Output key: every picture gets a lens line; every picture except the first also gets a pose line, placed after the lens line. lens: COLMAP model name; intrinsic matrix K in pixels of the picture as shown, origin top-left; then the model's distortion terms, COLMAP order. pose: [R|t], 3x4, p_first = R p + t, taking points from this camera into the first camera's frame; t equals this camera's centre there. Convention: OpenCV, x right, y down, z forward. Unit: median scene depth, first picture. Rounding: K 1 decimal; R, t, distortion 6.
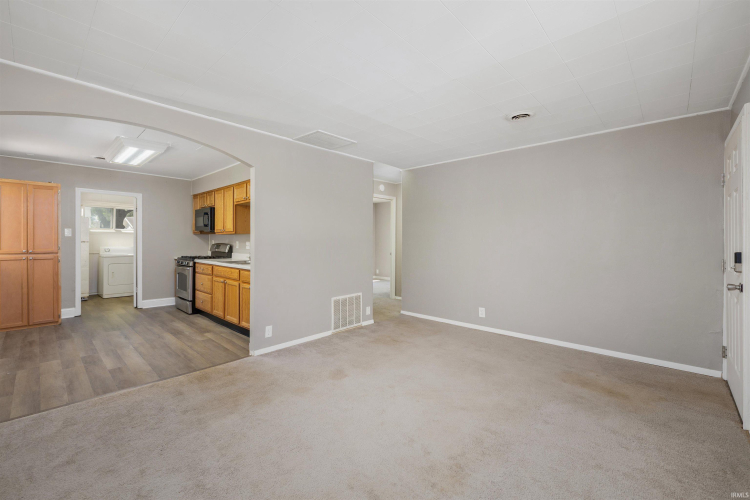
lens RADIAL K [[317.3, 0, 372.6], [0, 317.3, 241.3], [0, 0, 1]] dist [-0.000899, -0.000729]
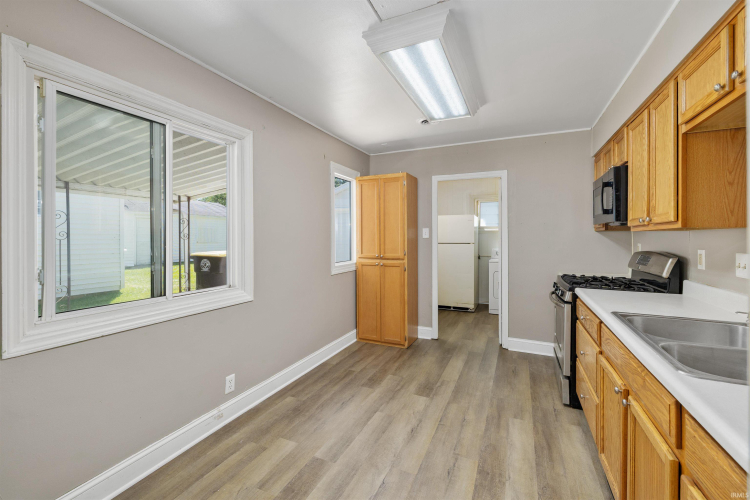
lens RADIAL K [[317.3, 0, 372.0], [0, 317.3, 238.5], [0, 0, 1]] dist [-0.000899, -0.000729]
pose [[0.315250, -0.000092, -0.949009, -0.236139], [0.001247, 0.999999, 0.000317, -0.014639], [0.949008, -0.001283, 0.315249, 0.615043]]
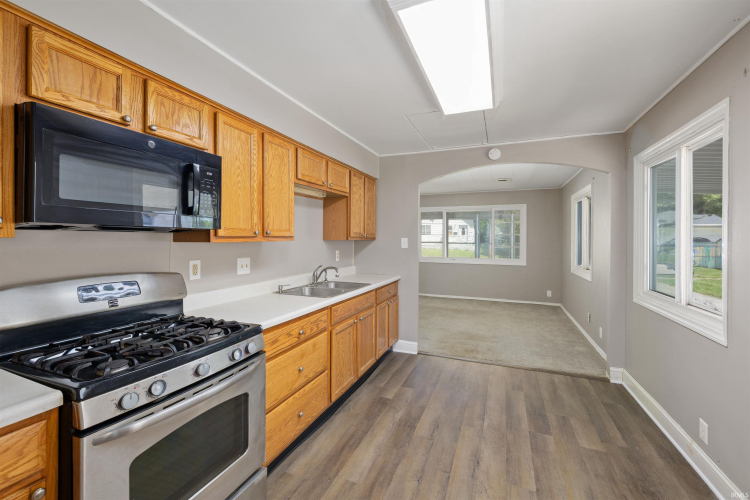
lens RADIAL K [[317.3, 0, 370.7], [0, 317.3, 237.7], [0, 0, 1]] dist [-0.000899, -0.000729]
pose [[-0.351170, -0.002053, 0.936309, -0.939552], [-0.005446, 0.999985, 0.000151, -0.030646], [-0.936296, -0.005046, -0.351176, 1.060653]]
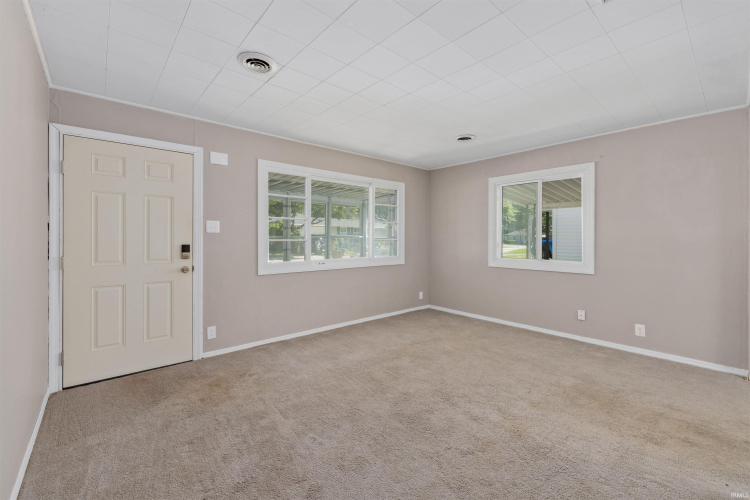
lens RADIAL K [[317.3, 0, 357.7], [0, 317.3, 237.1], [0, 0, 1]] dist [-0.000899, -0.000729]
pose [[-0.988612, -0.001518, 0.150477, 0.080226], [-0.002100, 0.999991, -0.003709, 0.001604], [-0.150470, -0.003983, -0.988607, 1.018498]]
